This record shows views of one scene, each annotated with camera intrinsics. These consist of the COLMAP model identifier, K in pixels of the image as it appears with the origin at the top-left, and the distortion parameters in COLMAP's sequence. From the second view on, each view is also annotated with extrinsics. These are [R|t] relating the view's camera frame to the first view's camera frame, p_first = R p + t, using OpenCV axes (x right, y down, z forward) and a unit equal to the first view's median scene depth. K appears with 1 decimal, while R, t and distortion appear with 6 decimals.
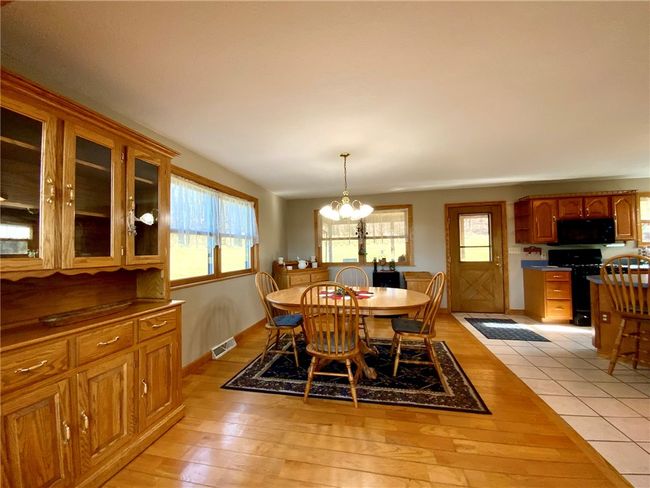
lens RADIAL K [[264.9, 0, 323.7], [0, 264.9, 245.6], [0, 0, 1]] dist [0.025474, -0.021263]
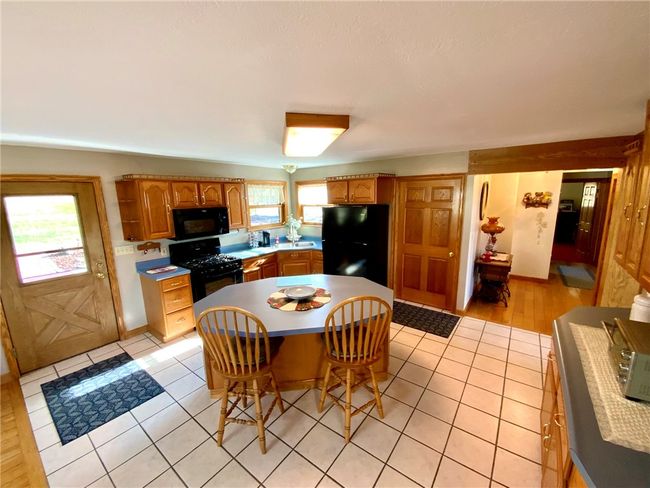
lens RADIAL K [[264.9, 0, 323.7], [0, 264.9, 245.6], [0, 0, 1]] dist [0.025474, -0.021263]
pose [[0.432914, -0.151959, 0.888535, 0.351527], [0.000944, 0.985765, 0.168127, -0.123665], [-0.901435, -0.071946, 0.426895, 0.248181]]
